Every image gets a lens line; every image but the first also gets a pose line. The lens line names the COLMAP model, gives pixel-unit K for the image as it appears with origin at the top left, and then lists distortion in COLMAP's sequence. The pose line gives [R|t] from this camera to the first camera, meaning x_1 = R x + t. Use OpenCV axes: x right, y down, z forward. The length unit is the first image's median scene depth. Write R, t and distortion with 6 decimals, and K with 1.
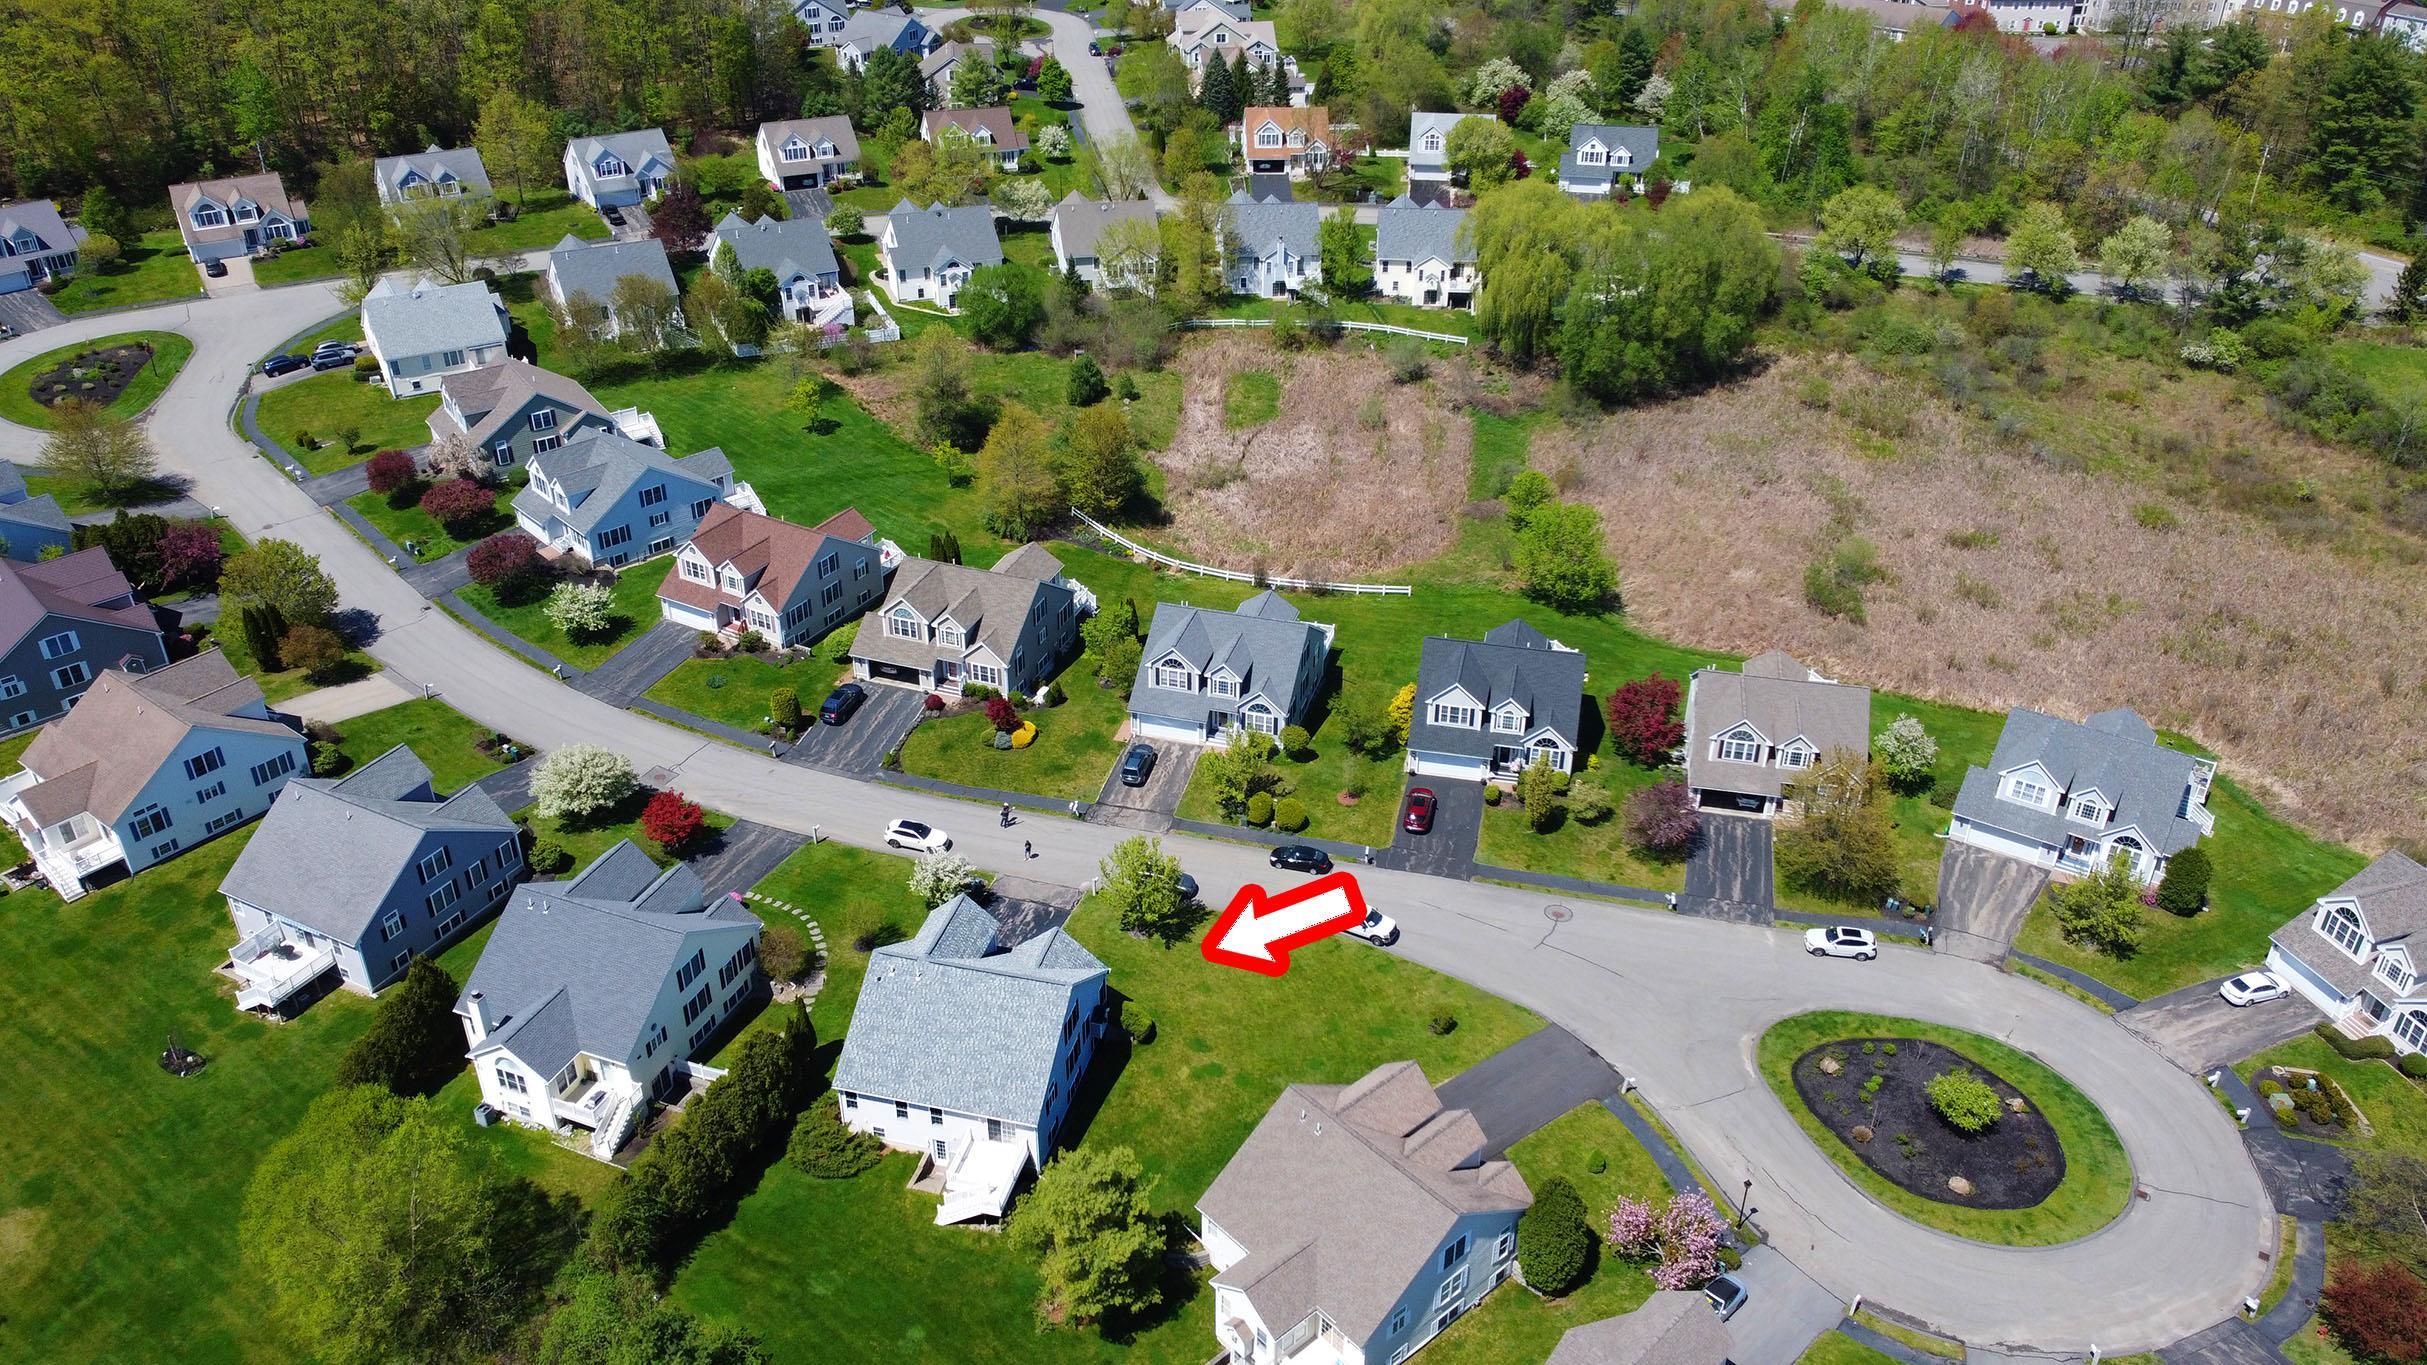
lens RADIAL K [[1821.4, 0, 1198.9], [0, 1821.4, 694.9], [0, 0, 1]] dist [0.013255, -0.011330]
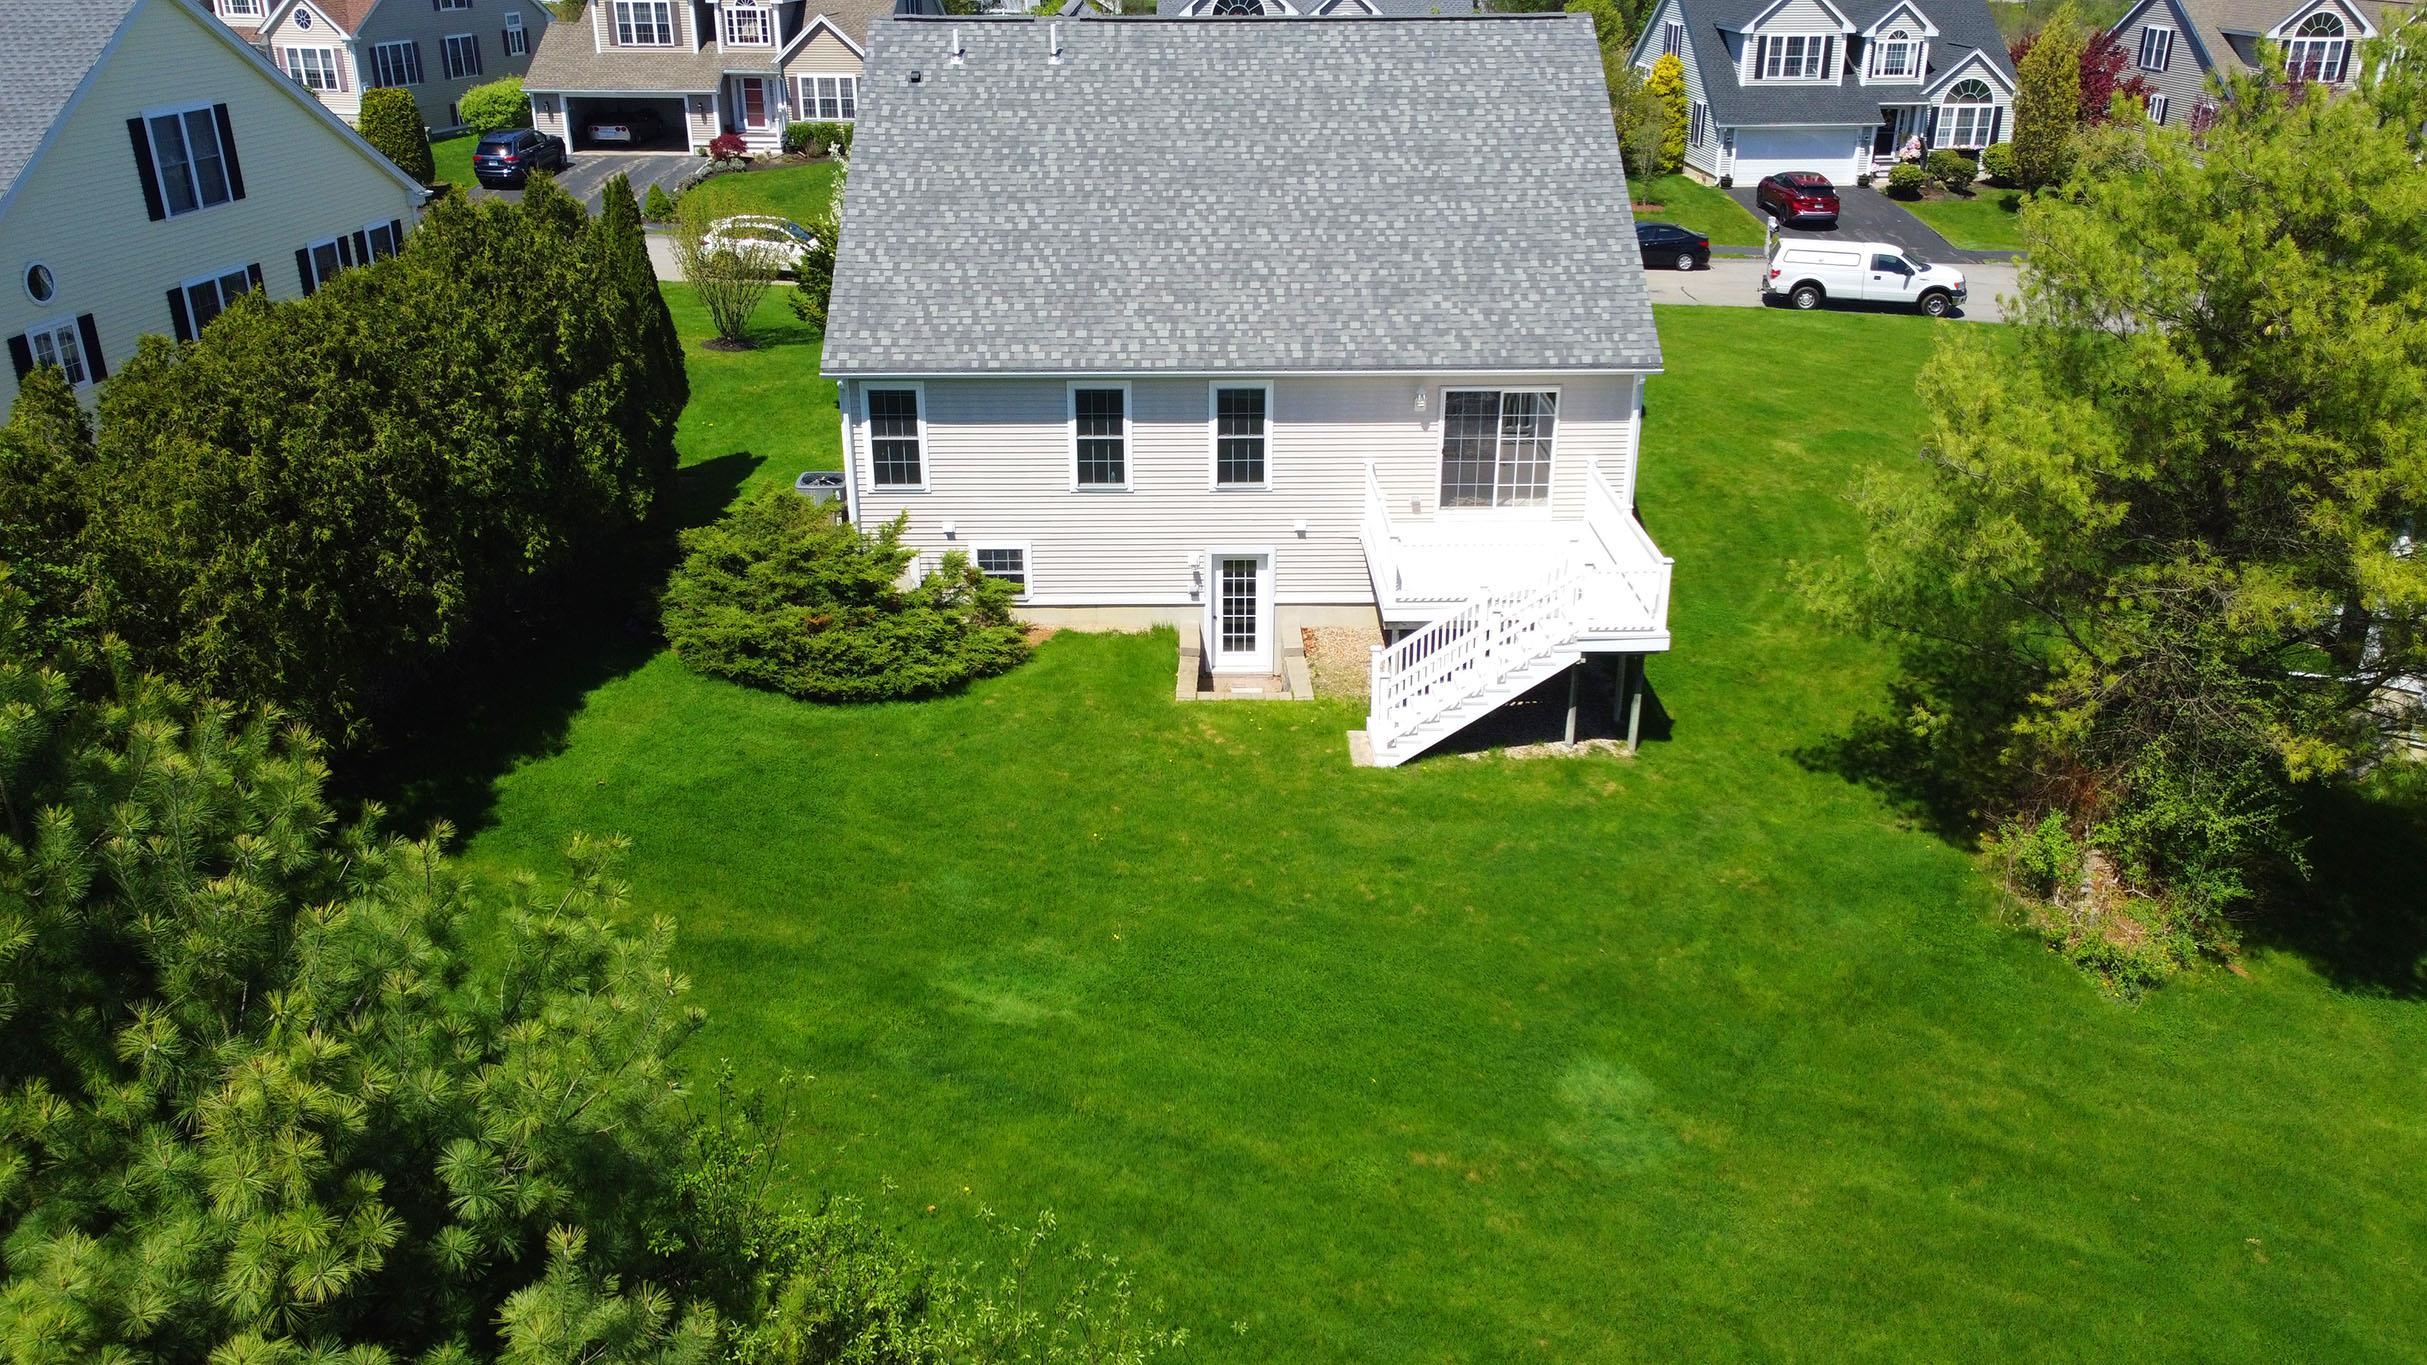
lens RADIAL K [[1821.4, 0, 1198.9], [0, 1821.4, 694.9], [0, 0, 1]] dist [0.013255, -0.011330]
pose [[0.965171, -0.107903, 0.238331, -0.164695], [0.139305, 0.983065, -0.119068, 0.227151], [-0.221447, 0.148122, 0.963857, 0.571519]]
